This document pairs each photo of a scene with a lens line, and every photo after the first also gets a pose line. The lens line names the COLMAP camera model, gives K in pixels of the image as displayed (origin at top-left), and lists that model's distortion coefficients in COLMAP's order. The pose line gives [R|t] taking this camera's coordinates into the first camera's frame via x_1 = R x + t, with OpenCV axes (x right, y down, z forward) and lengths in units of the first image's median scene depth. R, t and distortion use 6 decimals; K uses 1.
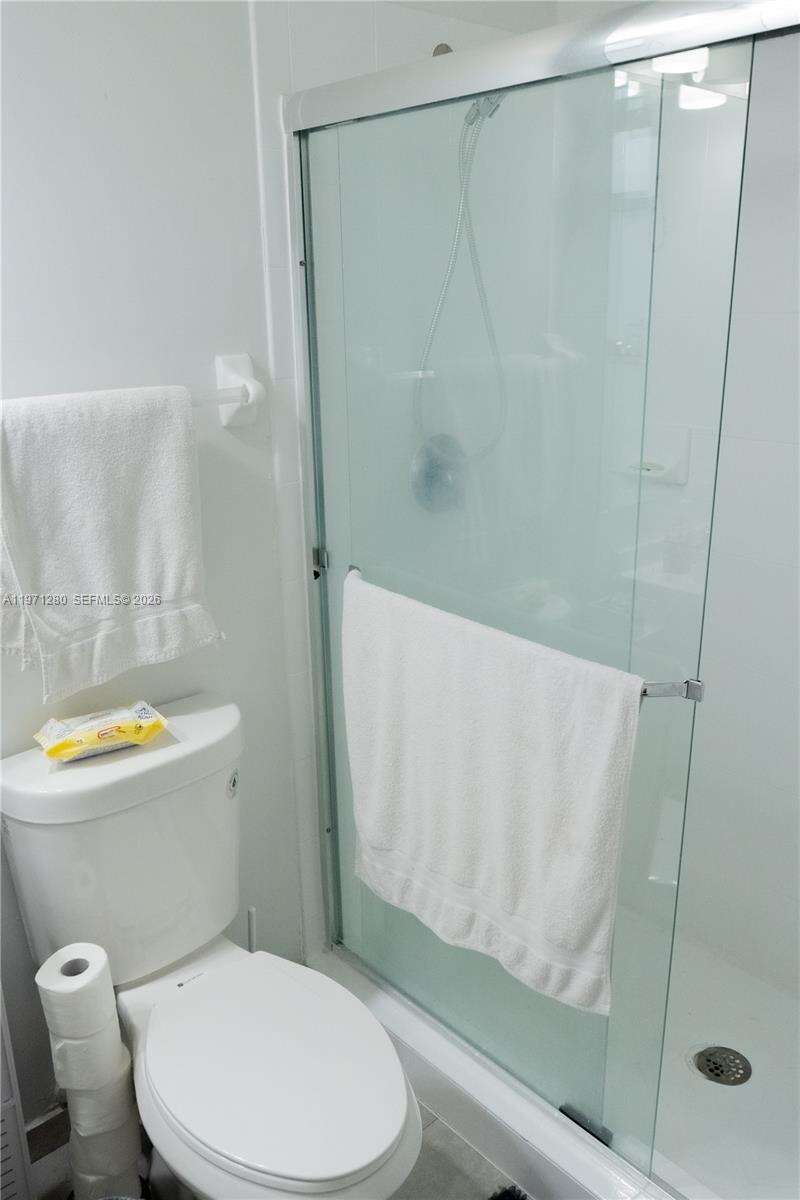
lens RADIAL K [[972.7, 0, 397.2], [0, 972.7, 601.6], [0, 0, 1]] dist [-0.003975, 0.004712]
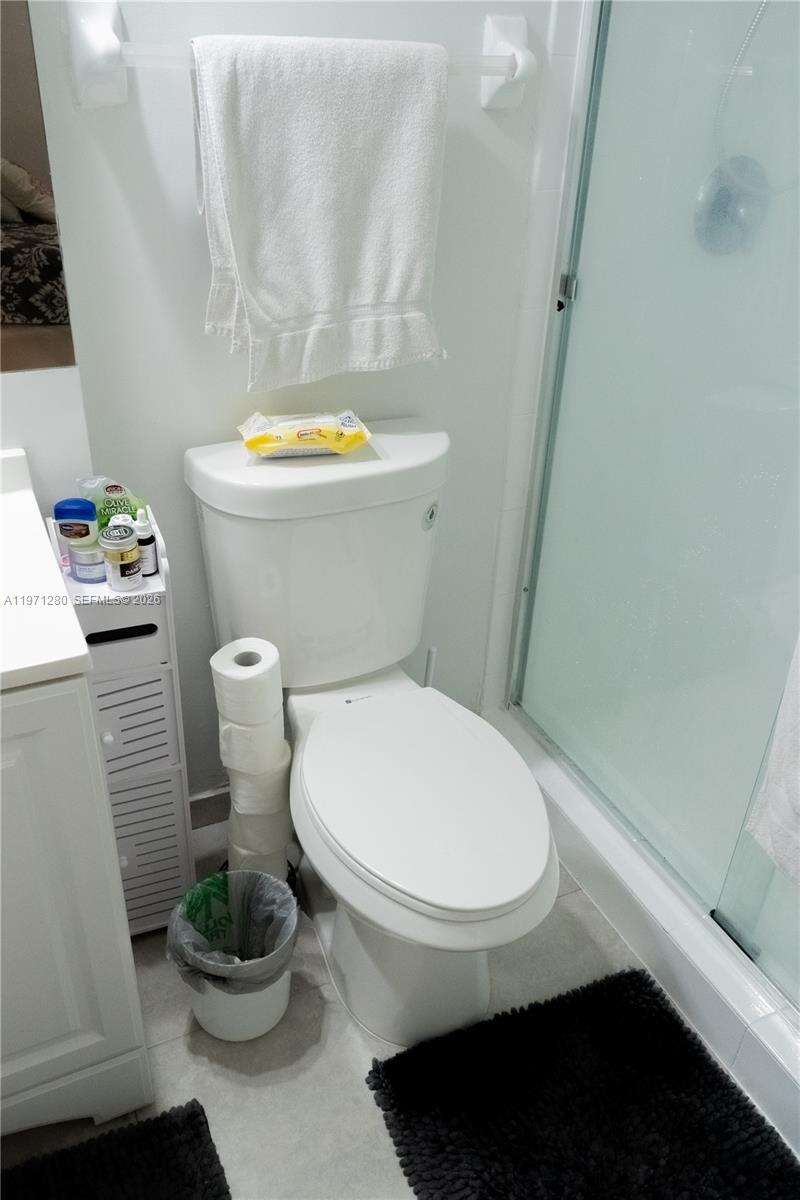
lens RADIAL K [[972.7, 0, 397.2], [0, 972.7, 601.6], [0, 0, 1]] dist [-0.003975, 0.004712]
pose [[0.955362, 0.196230, -0.220856, 0.027976], [-0.143751, 0.961849, 0.232770, 0.056095], [0.258107, -0.190631, 0.947122, 0.084094]]
